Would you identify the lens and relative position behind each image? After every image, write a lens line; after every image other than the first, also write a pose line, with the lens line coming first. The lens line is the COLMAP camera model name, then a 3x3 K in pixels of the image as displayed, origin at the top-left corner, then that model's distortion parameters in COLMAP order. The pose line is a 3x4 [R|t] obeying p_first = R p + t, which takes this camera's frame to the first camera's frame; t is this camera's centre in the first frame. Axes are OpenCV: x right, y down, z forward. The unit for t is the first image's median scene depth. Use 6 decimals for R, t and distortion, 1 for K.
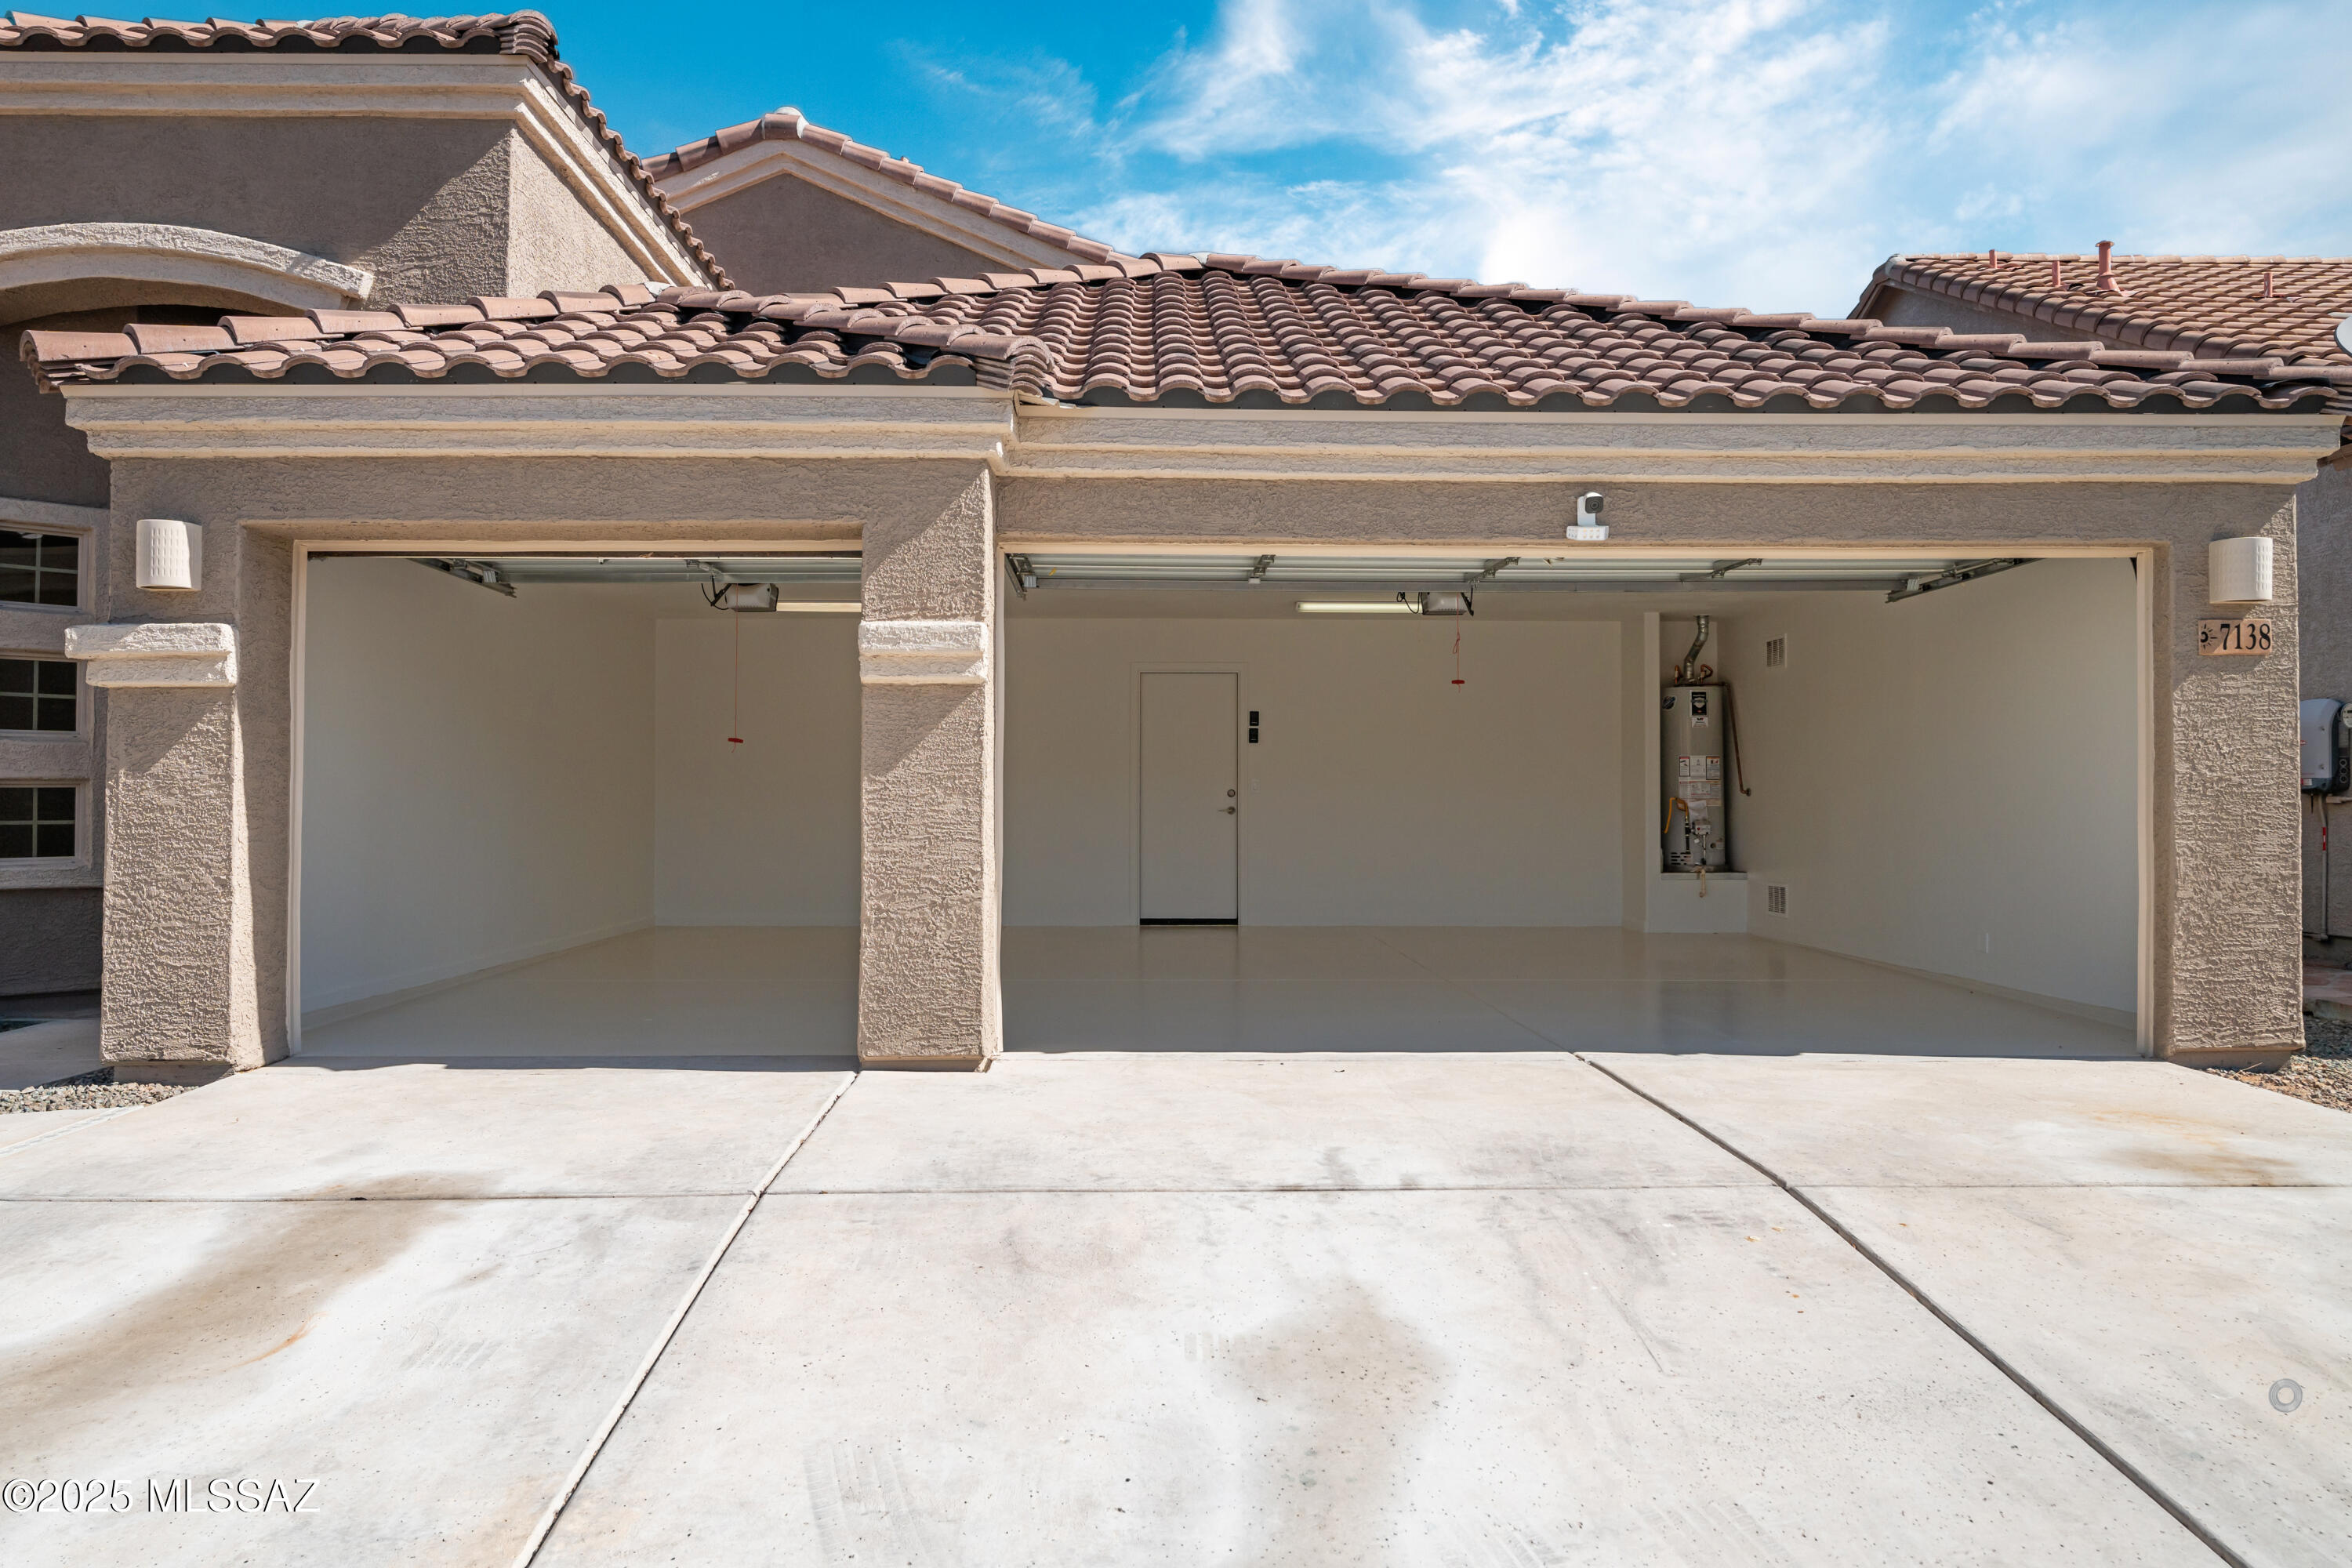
lens RADIAL K [[1746.5, 0, 1179.3], [0, 1746.5, 775.0], [0, 0, 1]] dist [-0.002979, 0.001920]
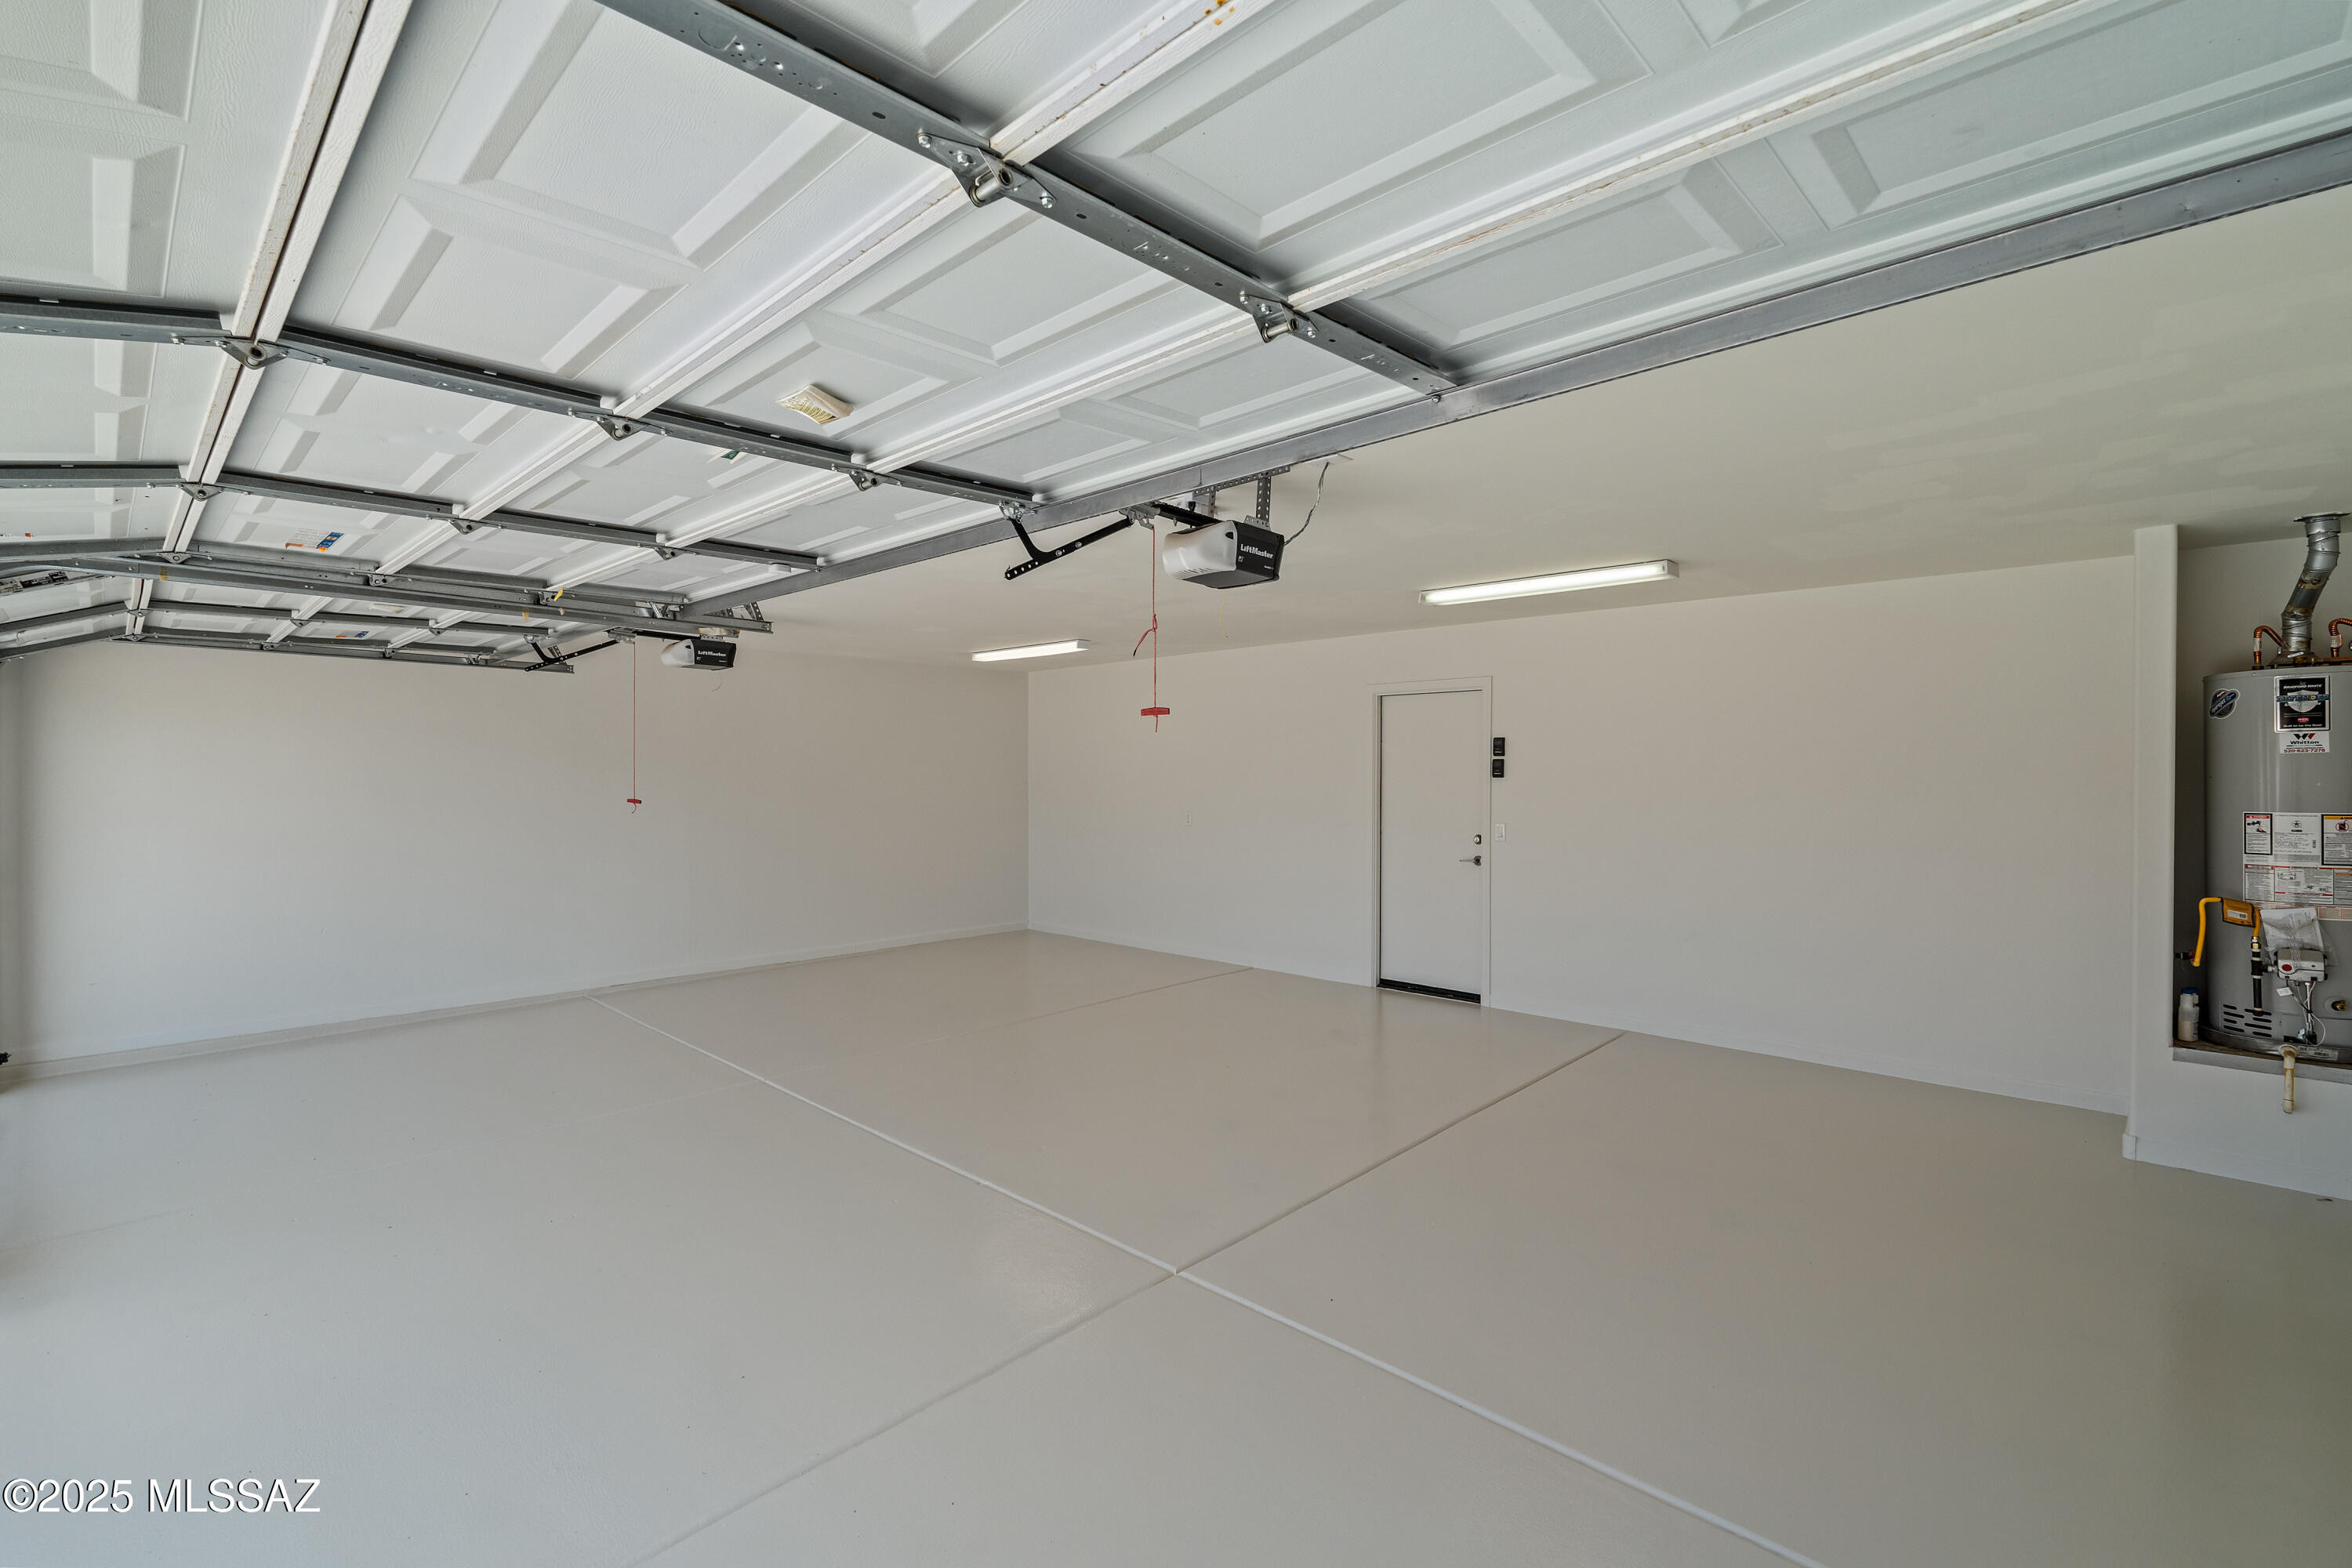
lens RADIAL K [[1032.1, 0, 1174.8], [0, 1032.1, 781.7], [0, 0, 1]] dist [-0.003826, 0.000091]
pose [[0.706282, 0.006078, -0.707905, 0.278578], [0.011900, 0.999720, 0.020456, -0.028805], [0.707831, -0.022872, 0.706011, 0.583837]]
